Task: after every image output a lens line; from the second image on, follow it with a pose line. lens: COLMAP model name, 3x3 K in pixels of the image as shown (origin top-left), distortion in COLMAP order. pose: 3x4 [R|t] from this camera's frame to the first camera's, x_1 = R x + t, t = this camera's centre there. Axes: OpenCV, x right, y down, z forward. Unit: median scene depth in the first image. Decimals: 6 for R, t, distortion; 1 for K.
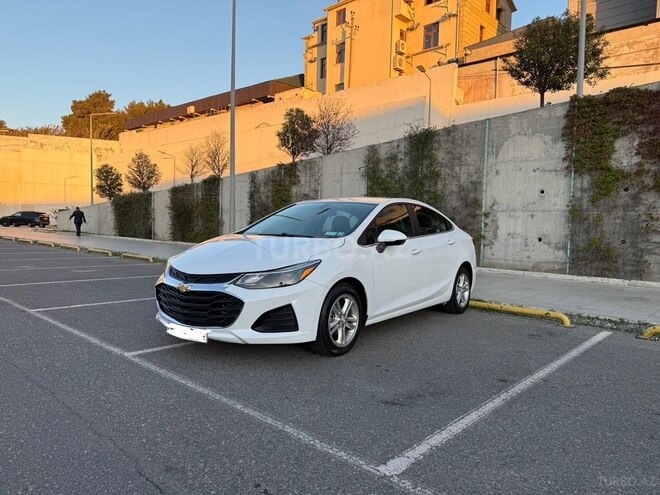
lens RADIAL K [[462.2, 0, 330.0], [0, 462.2, 247.5], [0, 0, 1]] dist [0.085300, -0.127537]
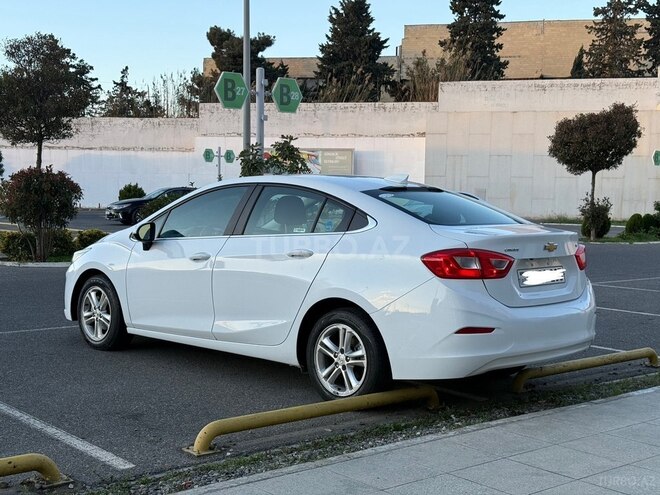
lens RADIAL K [[922.9, 0, 329.2], [0, 922.9, 249.9], [0, 0, 1]] dist [0.150941, -0.463366]
pose [[-0.124042, 0.028756, -0.991860, 0.691124], [-0.069073, 0.996905, 0.037541, -0.029364], [0.989870, 0.073167, -0.121672, 0.626407]]
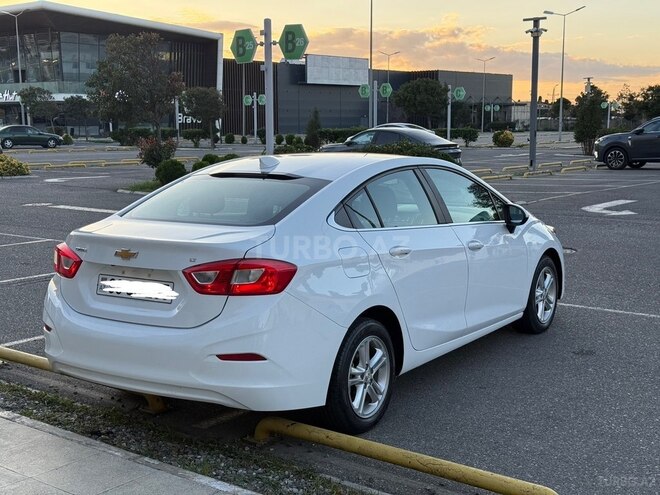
lens RADIAL K [[914.1, 0, 328.5], [0, 914.1, 258.2], [0, 0, 1]] dist [0.158203, -0.280052]
pose [[-0.997413, -0.010919, -0.071057, 0.086978], [-0.024221, 0.981652, 0.189139, -0.101749], [0.067688, 0.190370, -0.979376, 1.115681]]
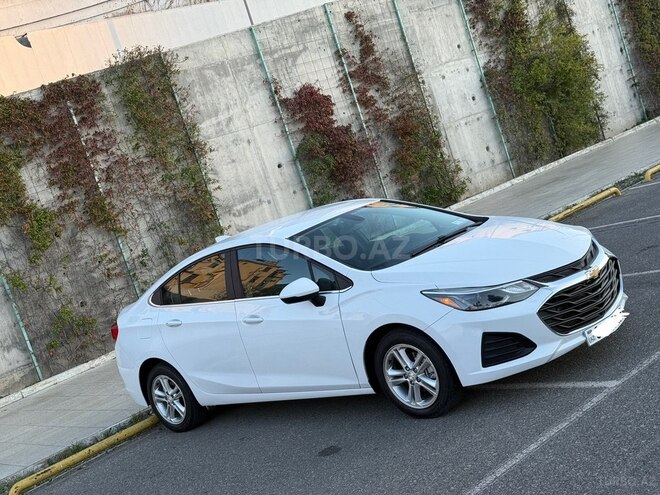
lens RADIAL K [[914.1, 0, 328.5], [0, 914.1, 258.2], [0, 0, 1]] dist [0.158203, -0.280052]
pose [[0.105990, -0.163867, 0.980772, -0.661383], [0.362542, 0.924803, 0.115337, -0.099016], [-0.925921, 0.343347, 0.157428, 0.398858]]
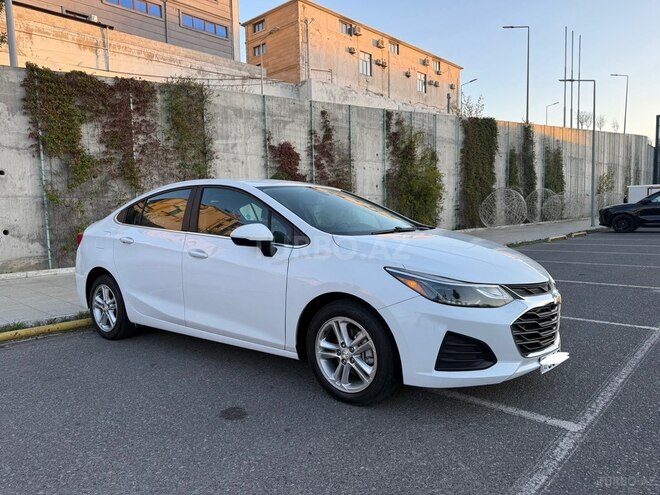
lens RADIAL K [[462.2, 0, 330.0], [0, 462.2, 247.5], [0, 0, 1]] dist [0.085300, -0.127537]
pose [[0.007886, -0.101217, 0.994833, -0.370659], [0.069164, 0.992537, 0.100436, -0.035426], [-0.997574, 0.068015, 0.014828, 0.465455]]
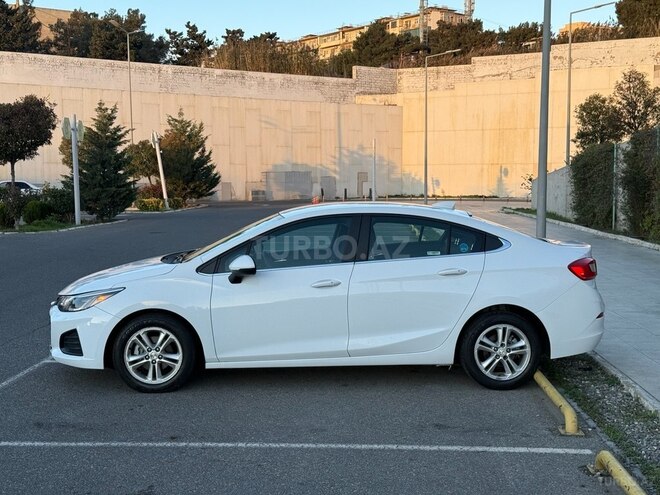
lens RADIAL K [[922.9, 0, 329.2], [0, 922.9, 249.9], [0, 0, 1]] dist [0.150941, -0.463366]
pose [[0.637681, 0.030929, -0.769679, 0.607808], [-0.015442, 0.999506, 0.027371, -0.039071], [0.770146, -0.005569, 0.637844, 0.036655]]
